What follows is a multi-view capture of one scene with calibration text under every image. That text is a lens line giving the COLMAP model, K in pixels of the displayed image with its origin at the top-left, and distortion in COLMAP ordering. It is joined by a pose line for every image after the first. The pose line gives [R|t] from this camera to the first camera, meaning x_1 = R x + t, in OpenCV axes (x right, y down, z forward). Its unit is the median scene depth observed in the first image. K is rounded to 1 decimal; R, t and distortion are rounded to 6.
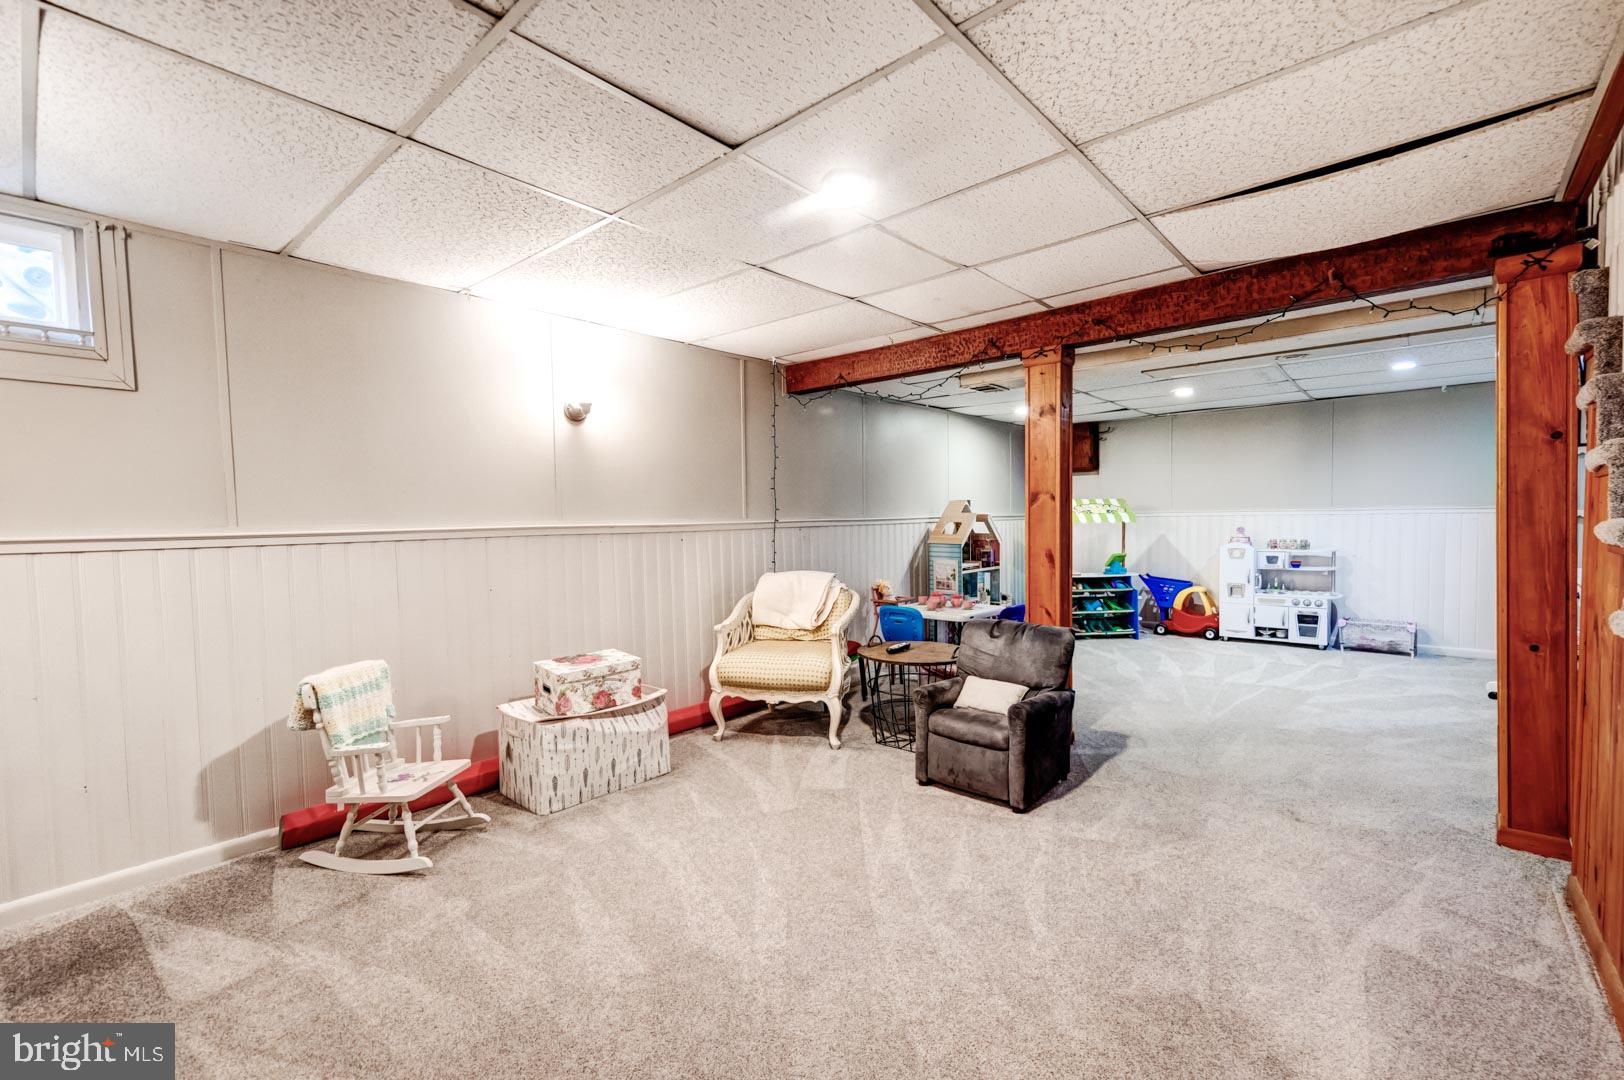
lens RADIAL K [[696.1, 0, 812.0], [0, 696.1, 540.0], [0, 0, 1]] dist [0.000400, 0.000047]
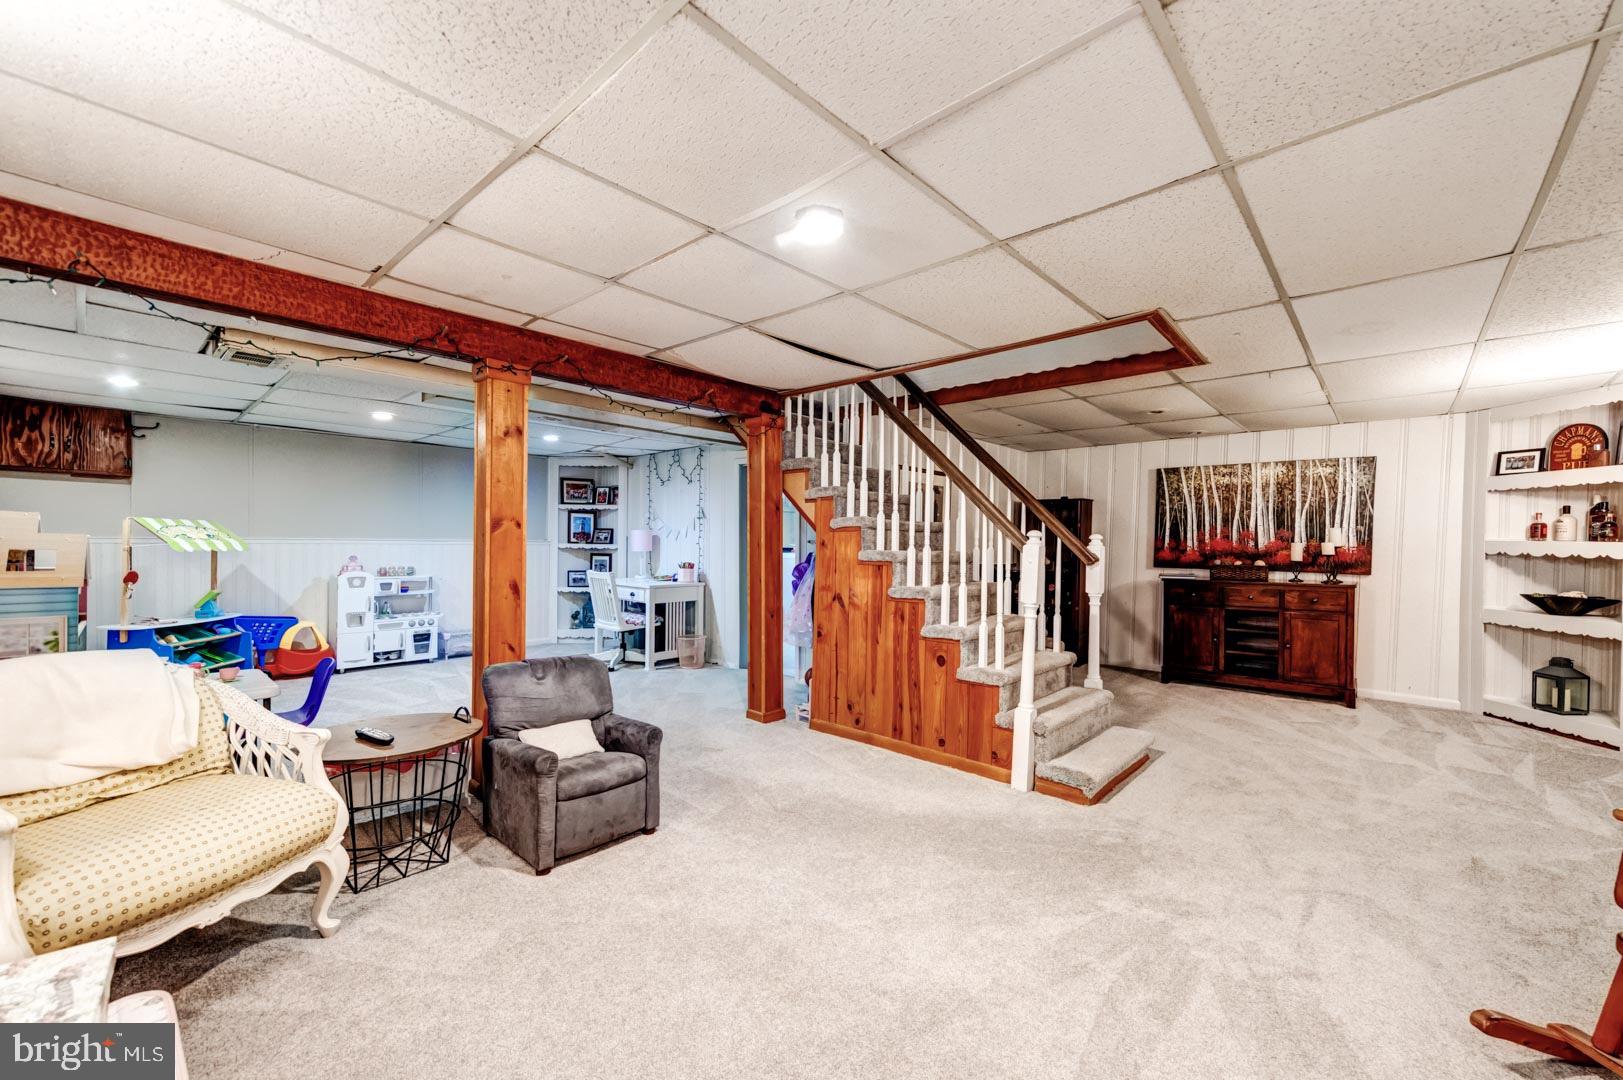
lens RADIAL K [[645.8, 0, 811.5], [0, 645.8, 540.0], [0, 0, 1]] dist [0.000468, 0.000066]
pose [[0.004543, 0.018726, 0.999814, -0.327576], [0.024307, 0.999527, -0.018831, -0.008108], [-0.999694, 0.024388, 0.004086, 0.369789]]
